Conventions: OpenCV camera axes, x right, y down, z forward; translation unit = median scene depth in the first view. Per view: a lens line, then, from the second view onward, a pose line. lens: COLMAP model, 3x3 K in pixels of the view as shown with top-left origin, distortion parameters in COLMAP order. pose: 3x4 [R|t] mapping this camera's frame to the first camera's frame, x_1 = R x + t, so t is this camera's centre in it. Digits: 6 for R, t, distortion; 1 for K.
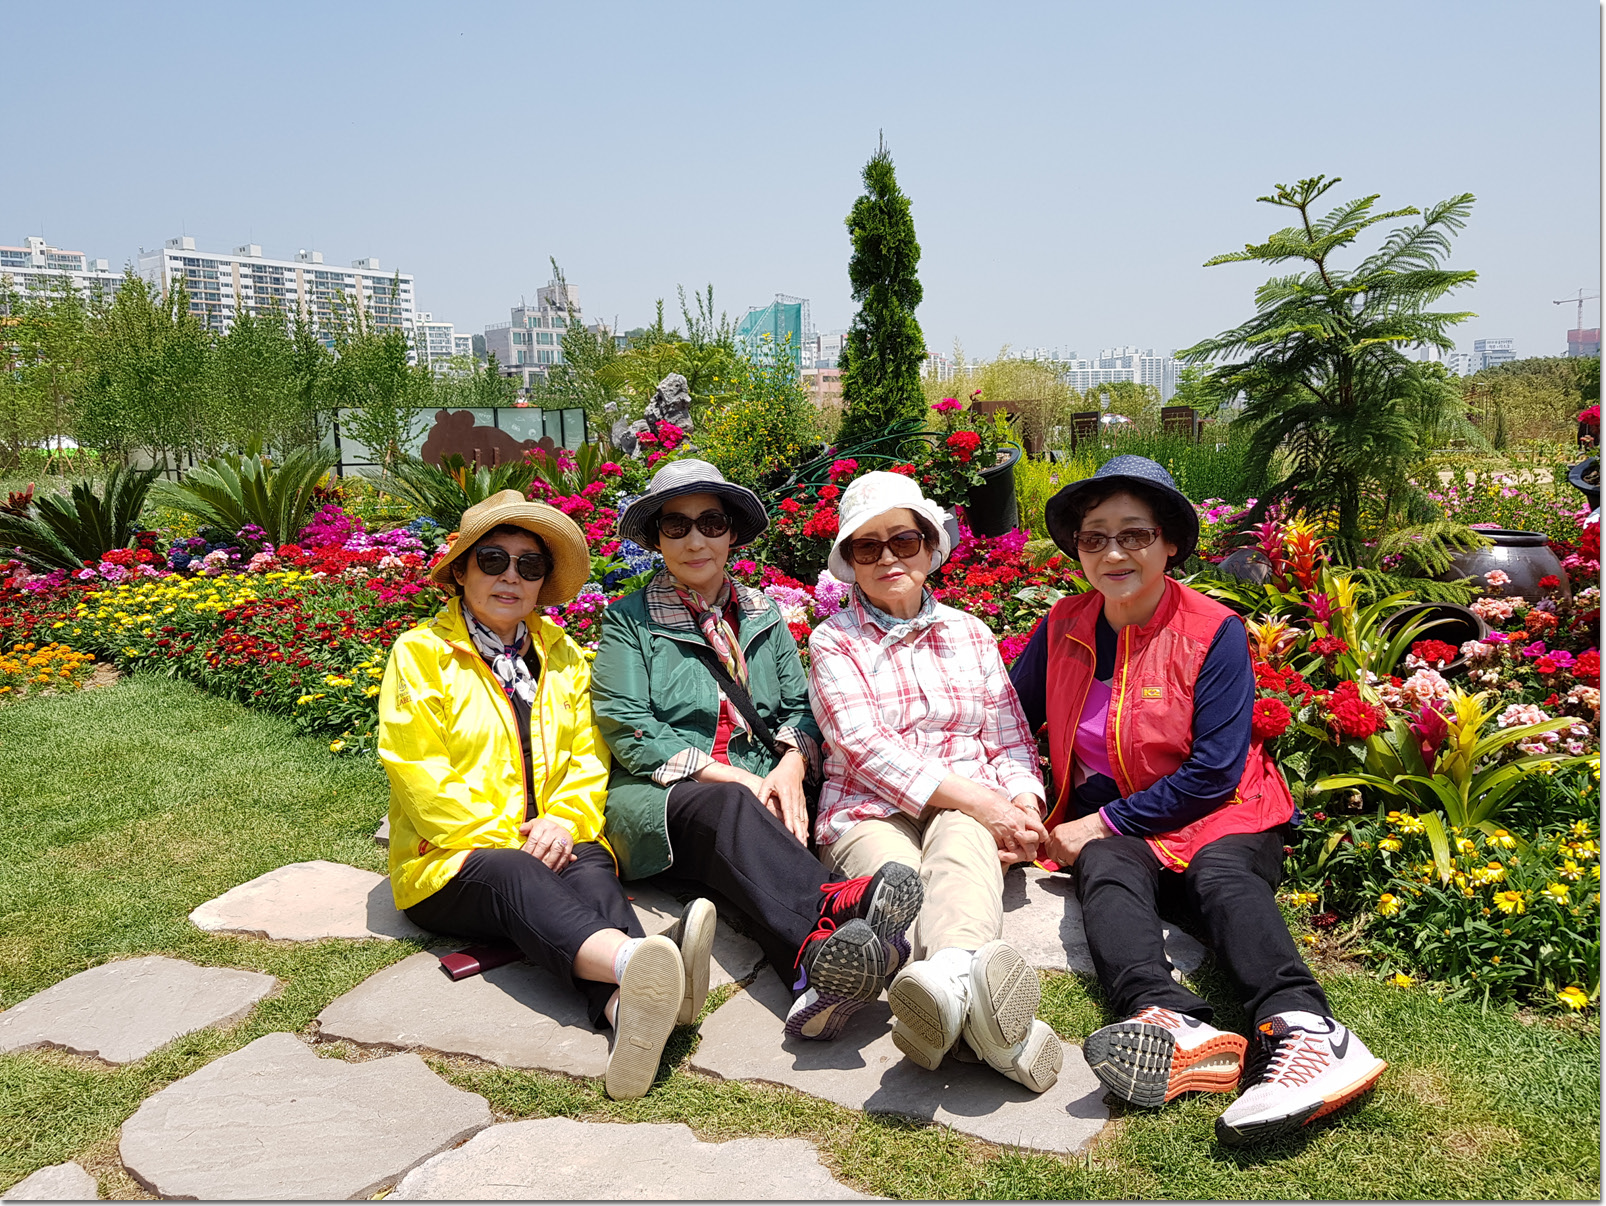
lens RADIAL K [[1262.0, 0, 776.6], [0, 1262.0, 602.7], [0, 0, 1]] dist [0.093110, -0.173091]
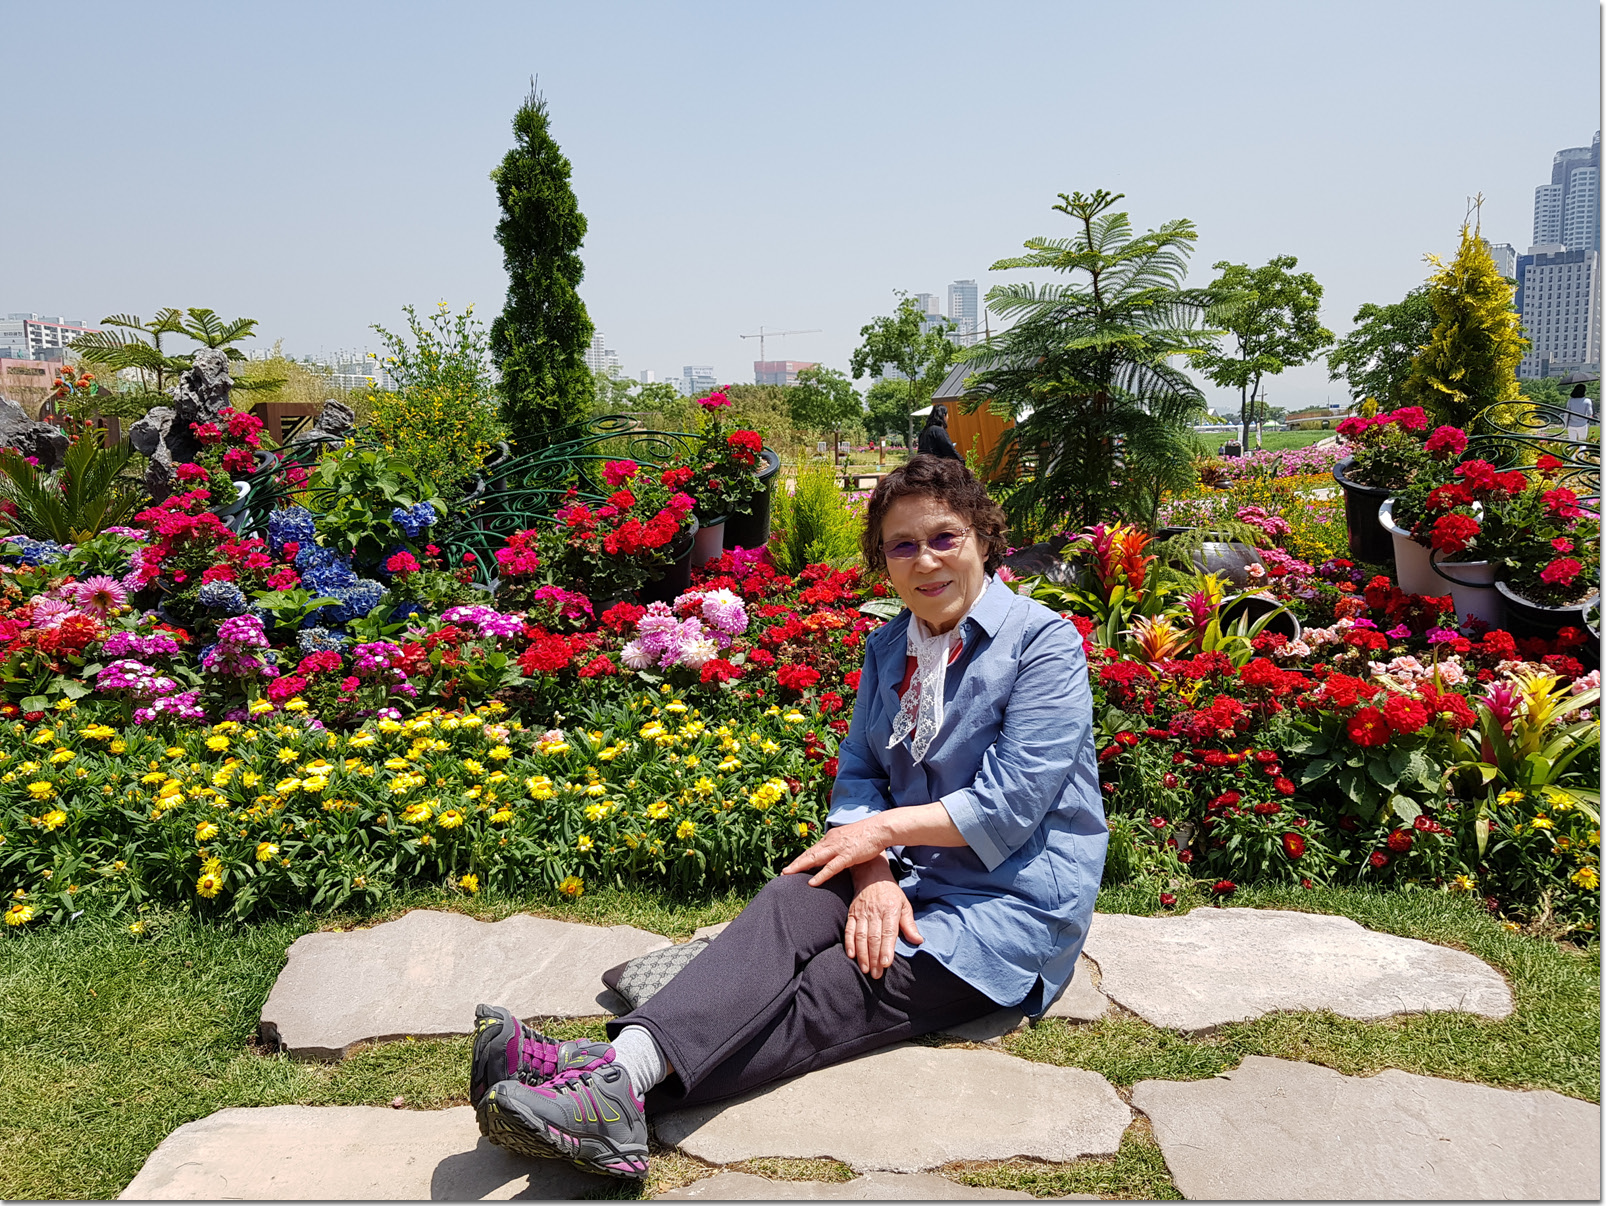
lens RADIAL K [[1262.0, 0, 776.6], [0, 1262.0, 602.7], [0, 0, 1]] dist [0.093110, -0.173091]
pose [[0.829811, -0.055601, 0.555267, -0.294226], [0.060112, 0.998140, 0.010114, -0.018801], [-0.554797, 0.024986, 0.831610, 0.220006]]
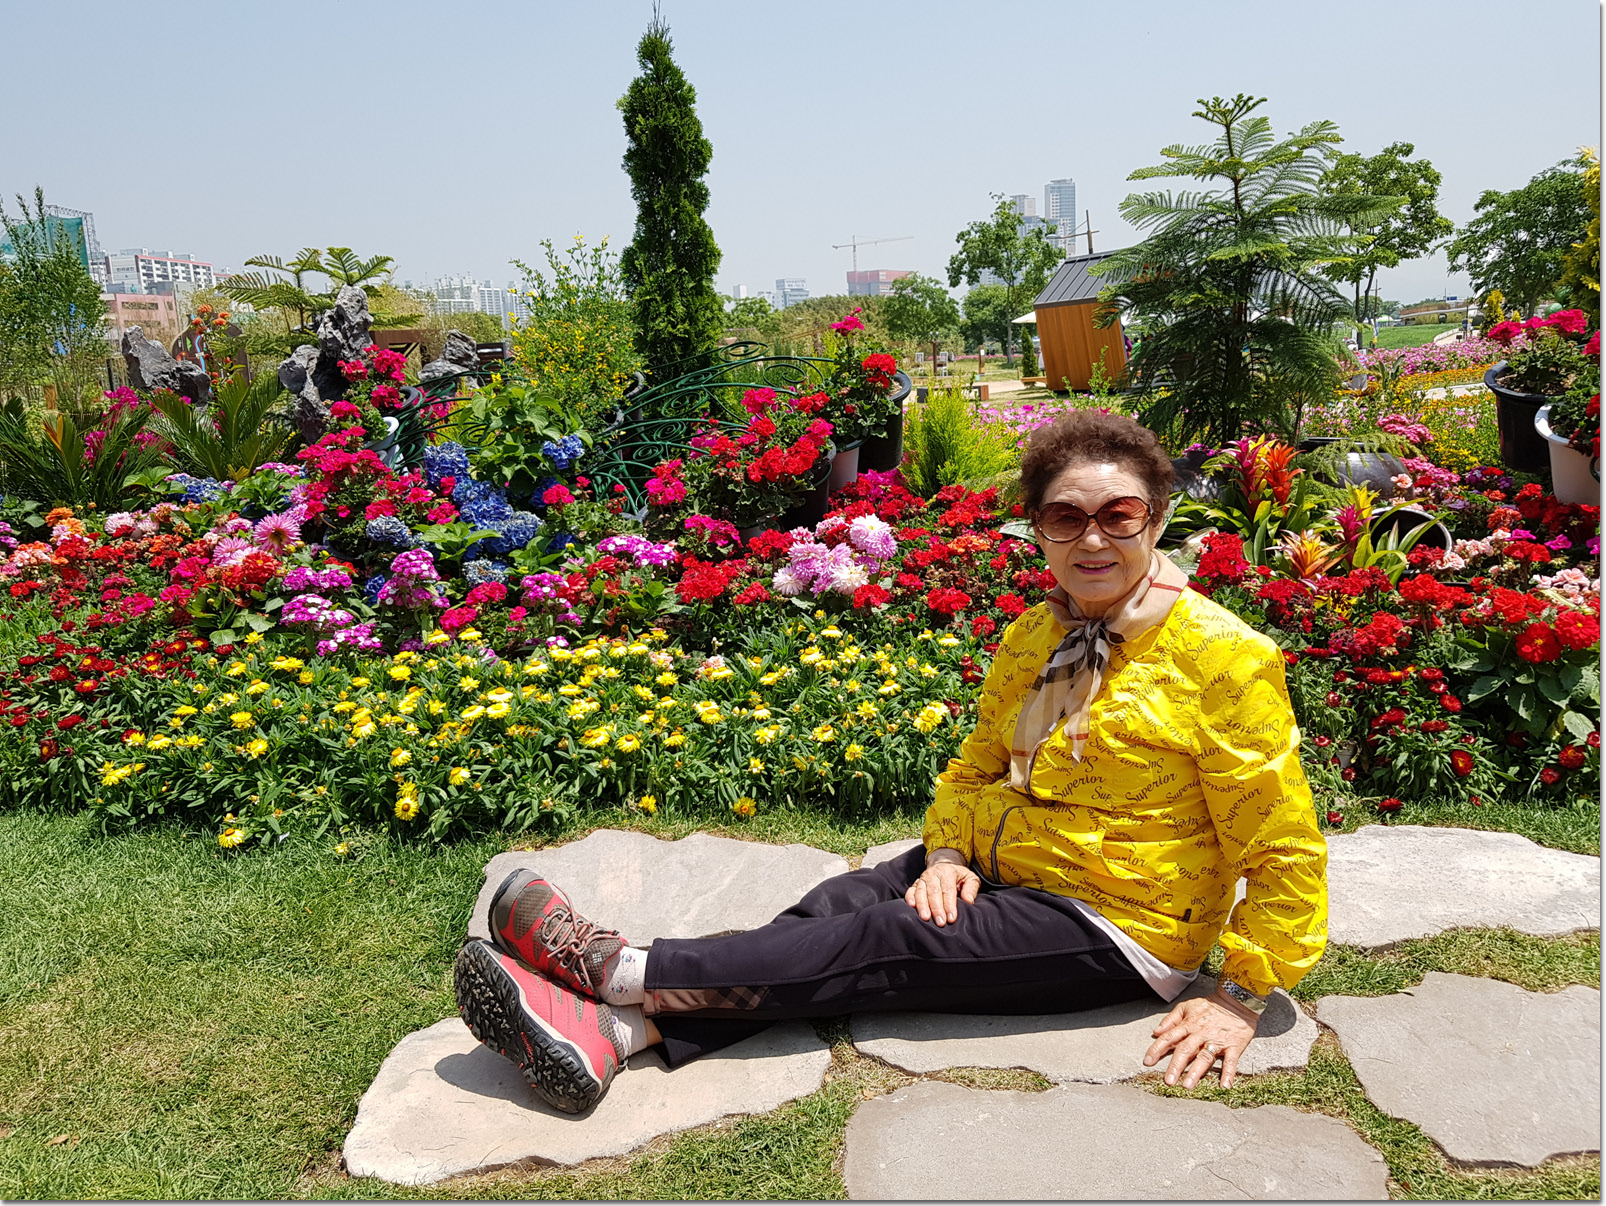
lens RADIAL K [[1259.8, 0, 789.0], [0, 1259.8, 574.9], [0, 0, 1]] dist [0.097946, -0.166831]
pose [[0.862730, -0.096127, 0.496444, -0.321938], [0.081098, 0.995359, 0.051799, -0.027106], [-0.499119, -0.004428, 0.866522, 0.225594]]
